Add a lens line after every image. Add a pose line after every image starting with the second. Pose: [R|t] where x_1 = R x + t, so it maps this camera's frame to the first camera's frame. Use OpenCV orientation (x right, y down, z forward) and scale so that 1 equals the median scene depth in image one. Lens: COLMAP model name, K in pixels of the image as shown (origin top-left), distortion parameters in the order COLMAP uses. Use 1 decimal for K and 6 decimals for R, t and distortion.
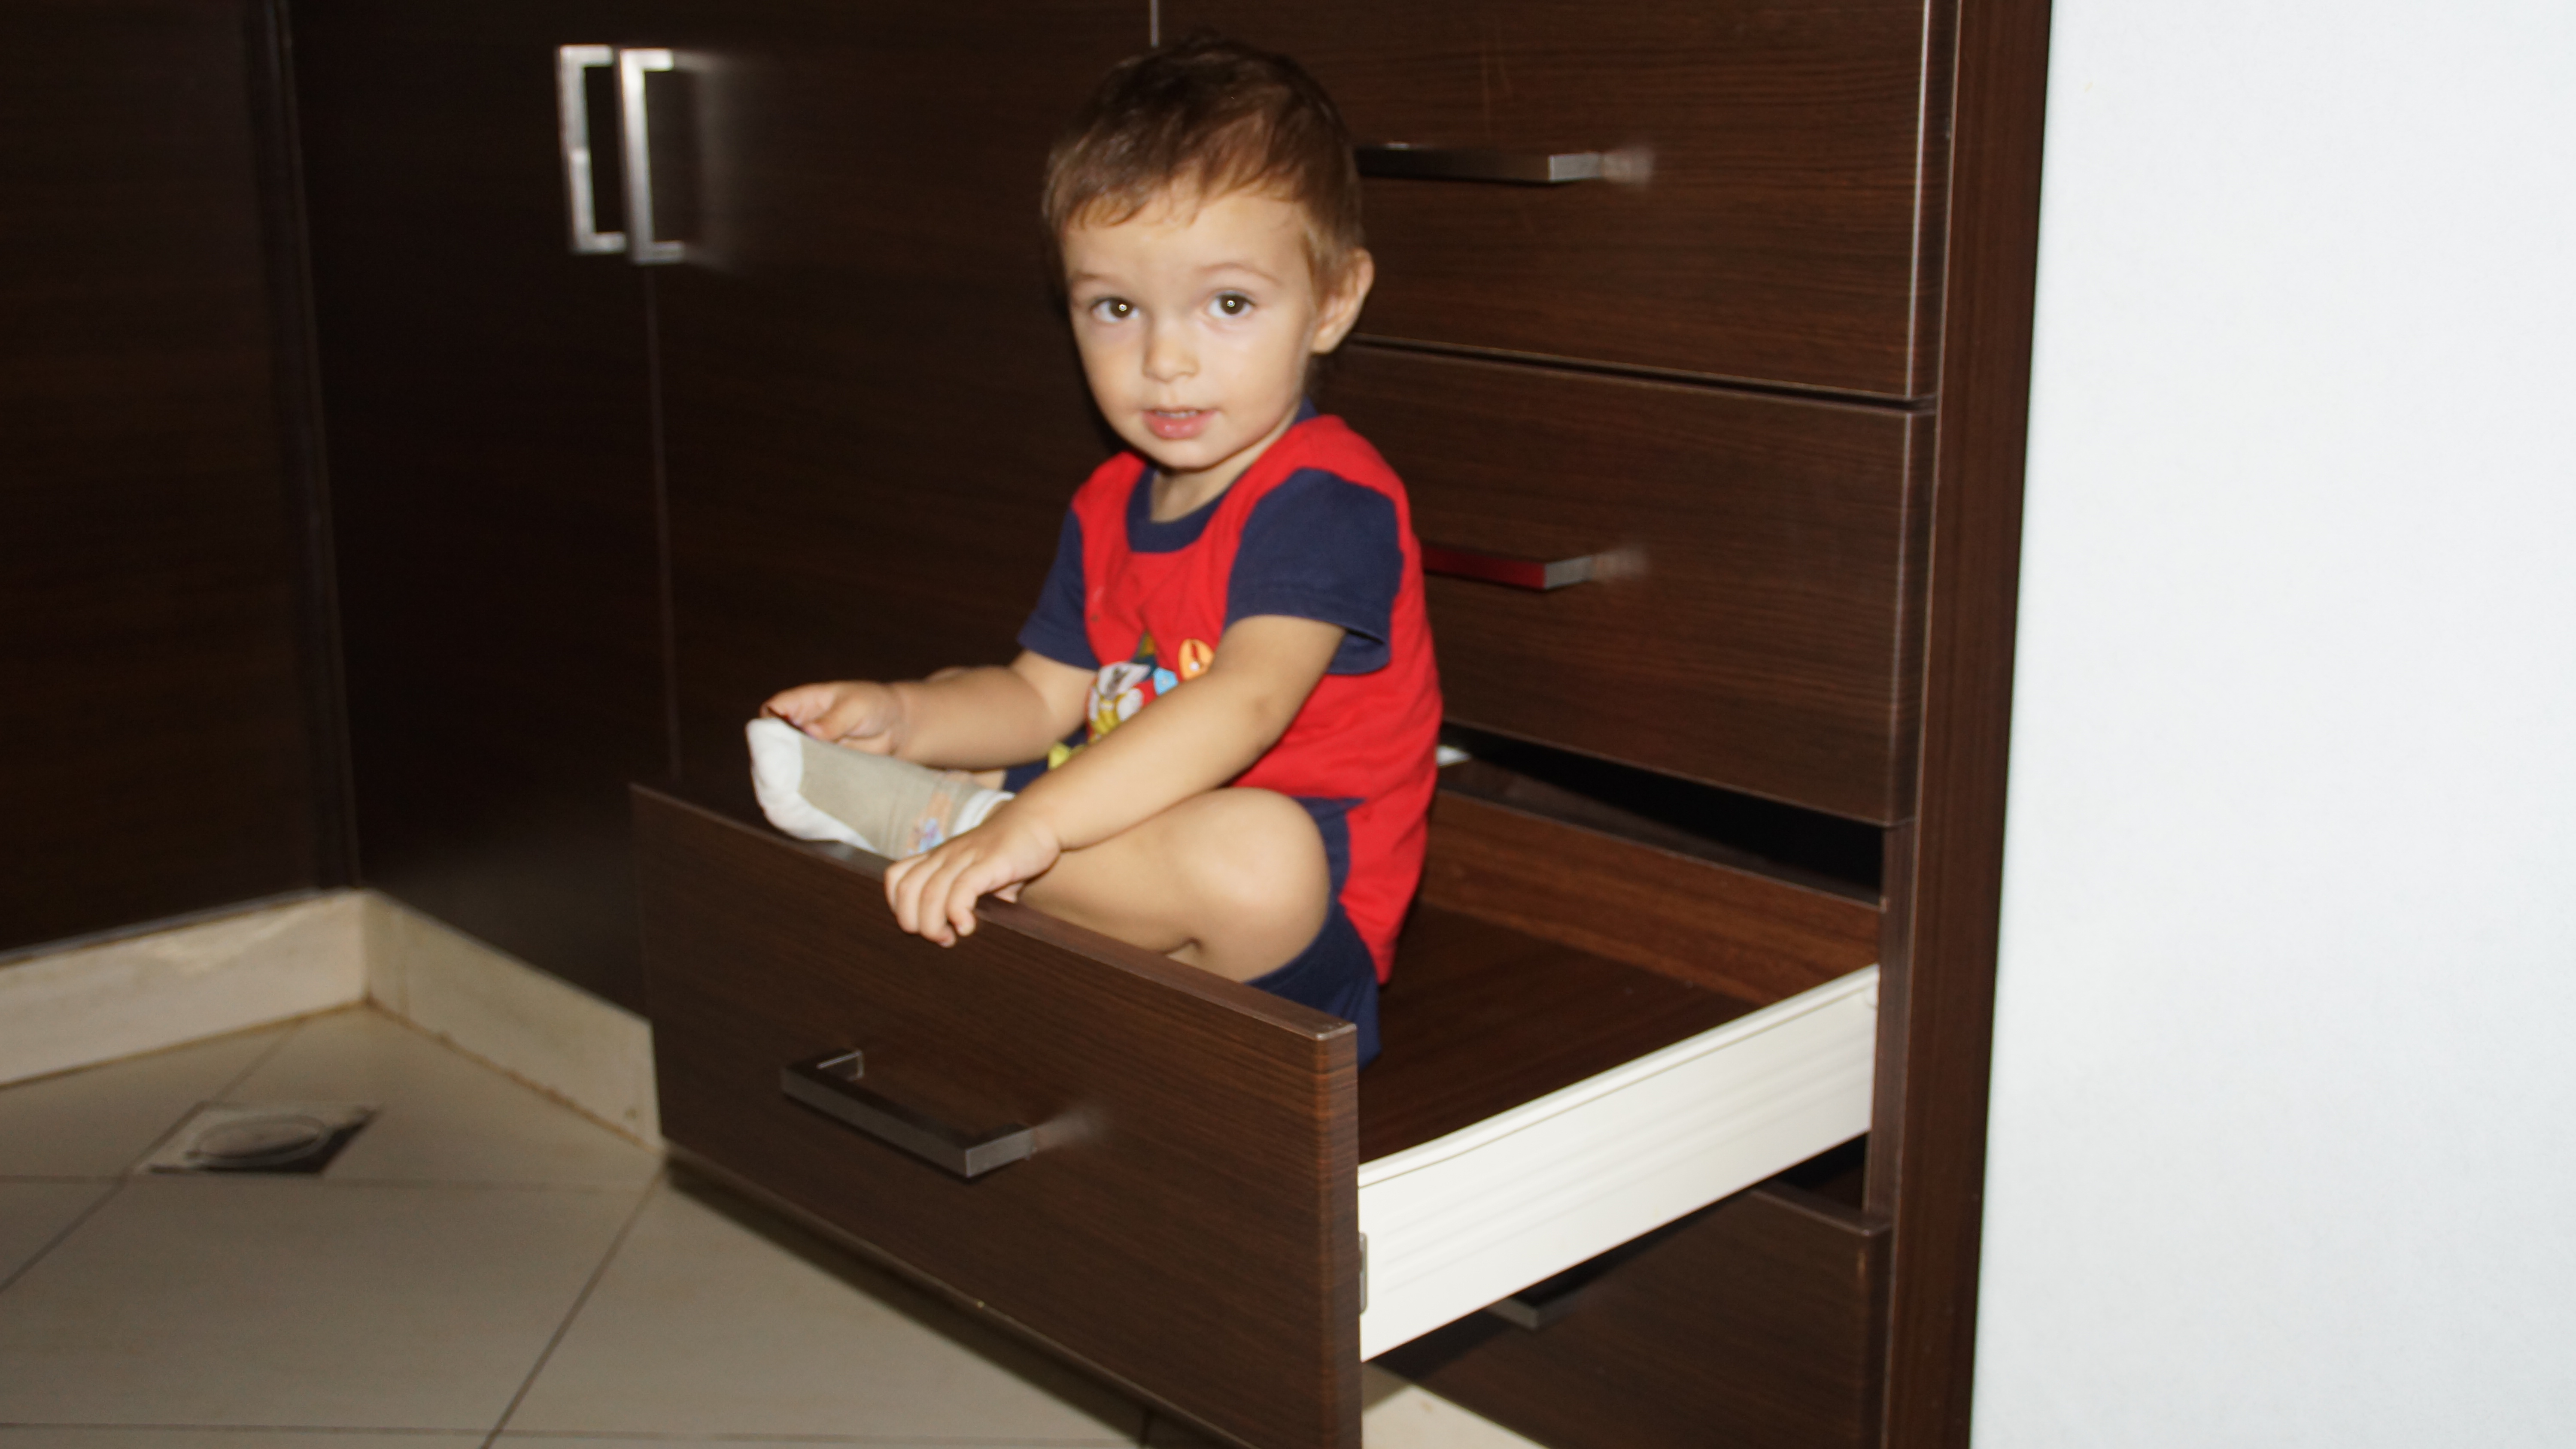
lens RADIAL K [[2850.0, 0, 1294.3], [0, 2850.0, 718.9], [0, 0, 1]] dist [0.002043, 0.000000]
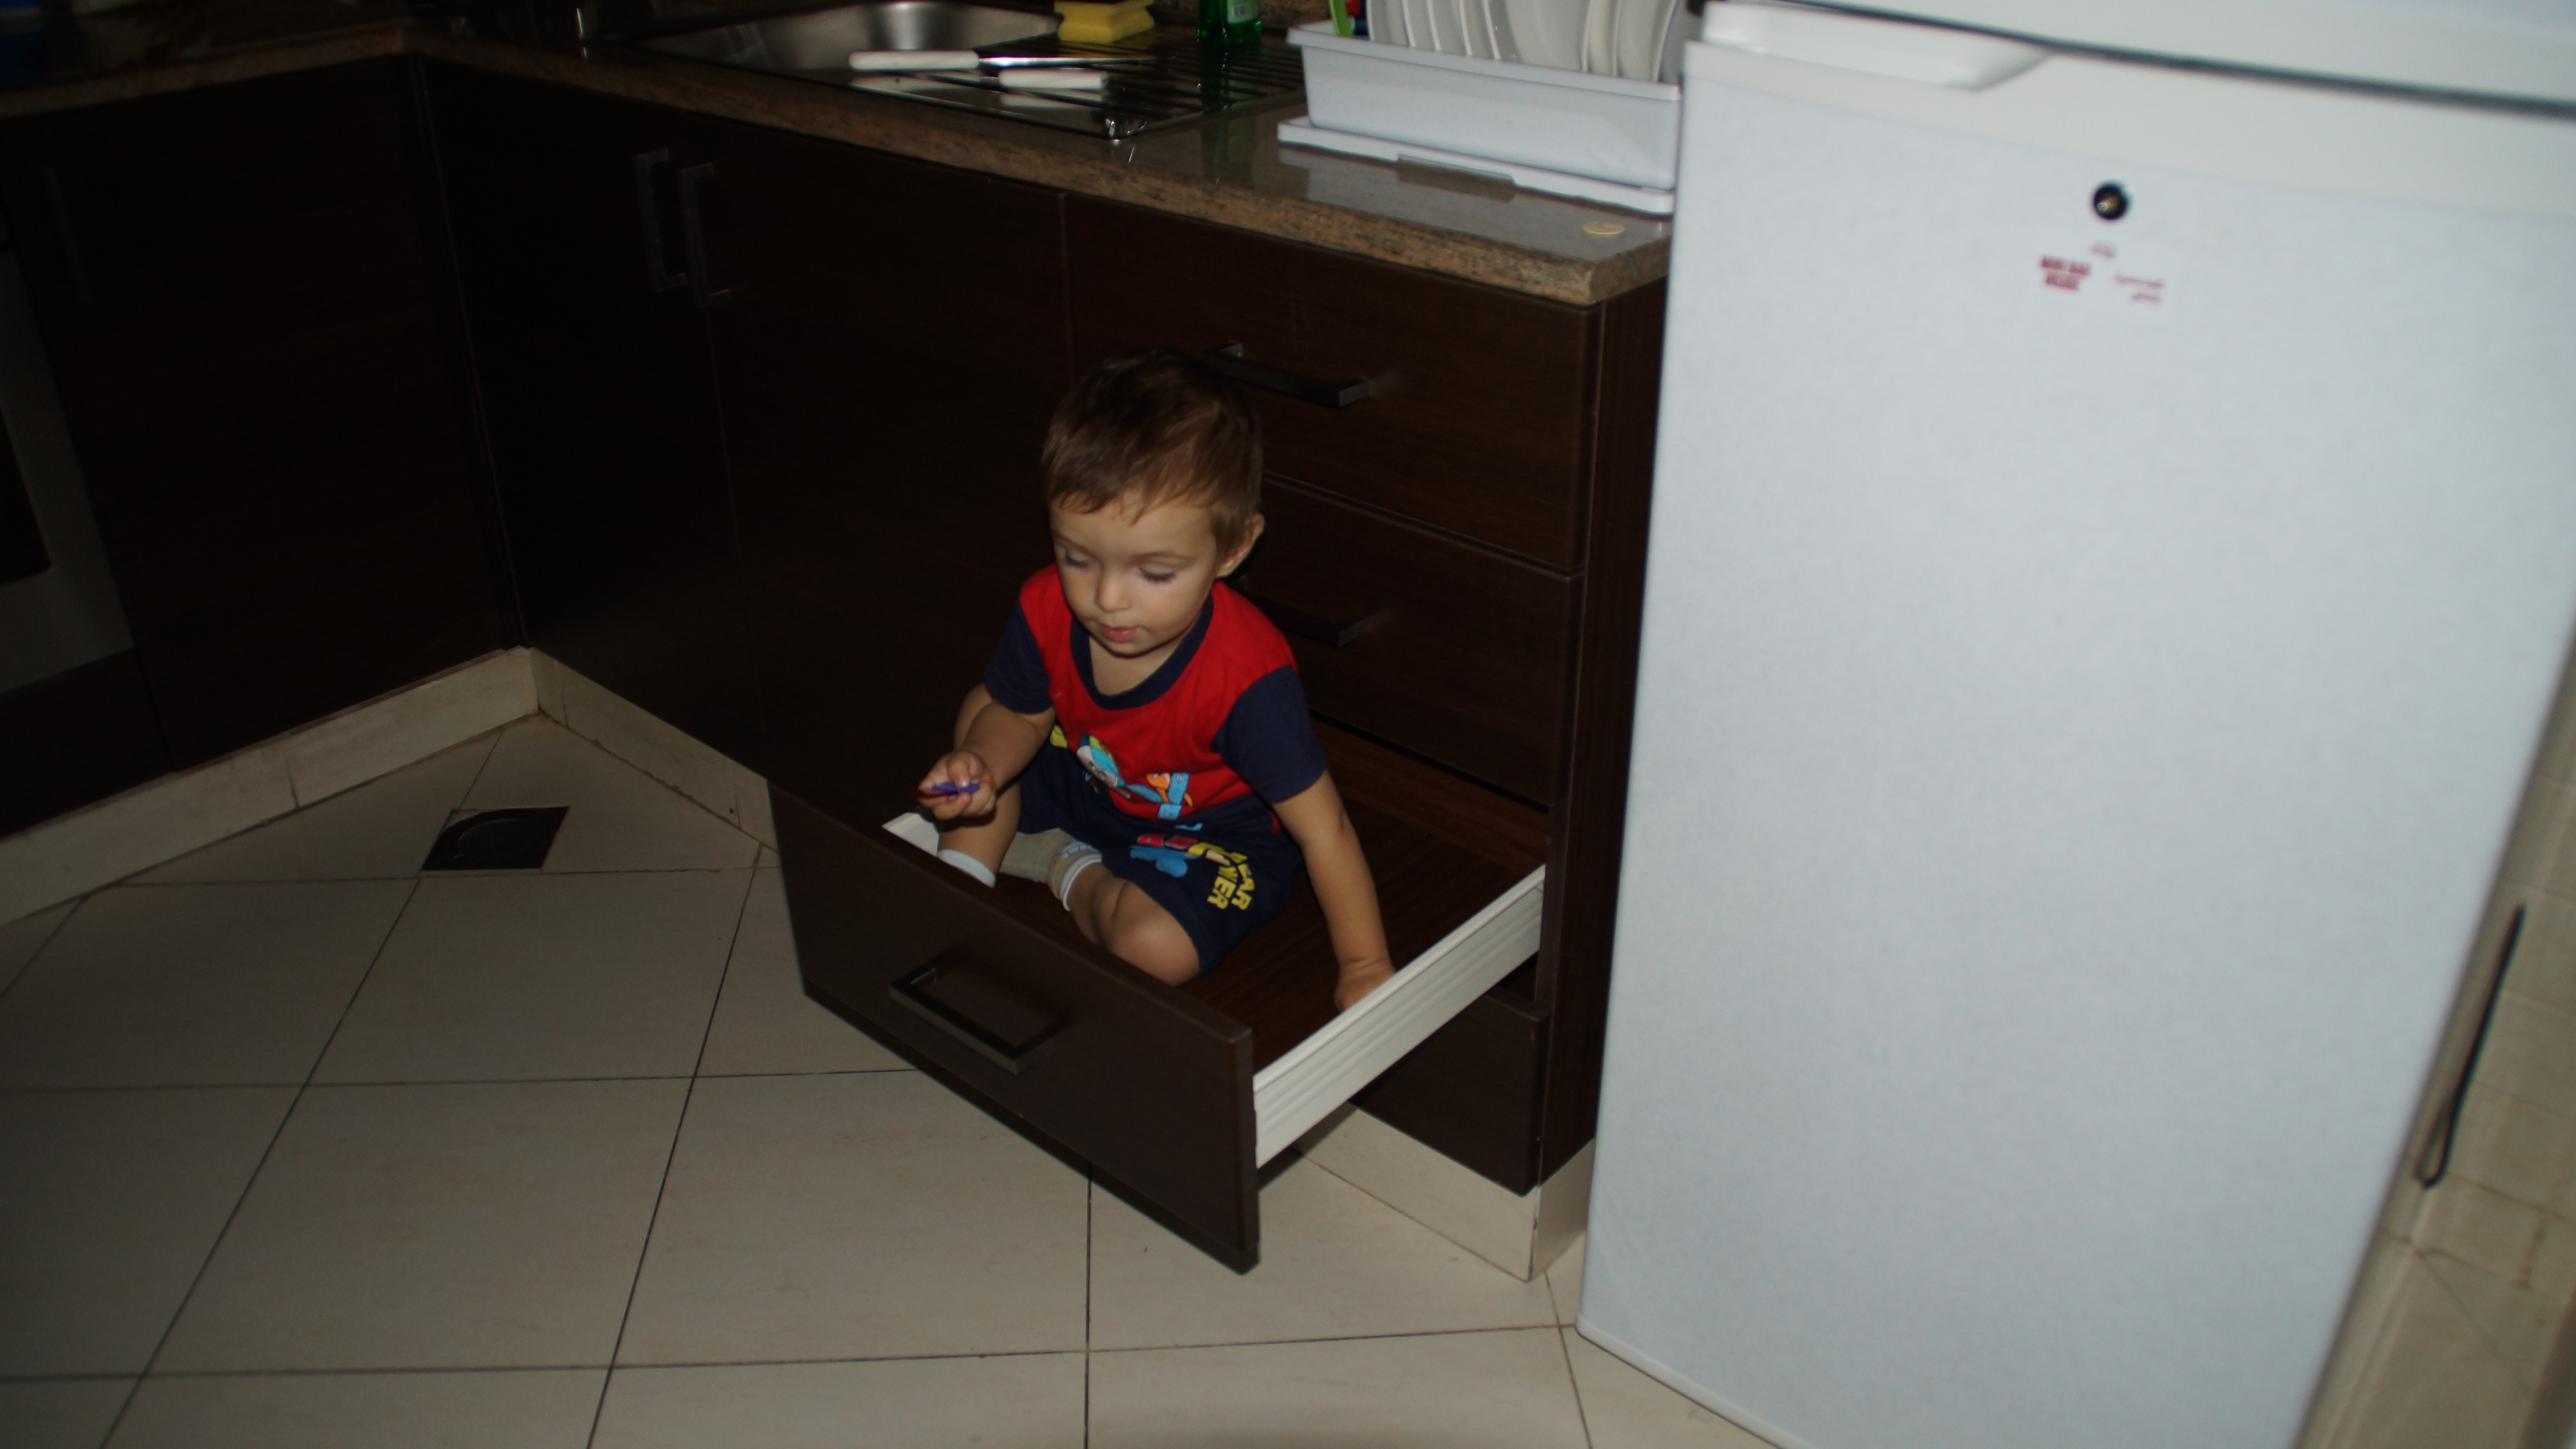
lens RADIAL K [[1984.4, 0, 1287.6], [0, 1984.4, 726.0], [0, 0, 1]] dist [-0.127133, -0.006026]
pose [[0.994934, -0.049774, 0.087349, -0.038059], [0.025919, 0.966463, 0.255495, -0.273051], [-0.097137, -0.251937, 0.962856, -0.071387]]
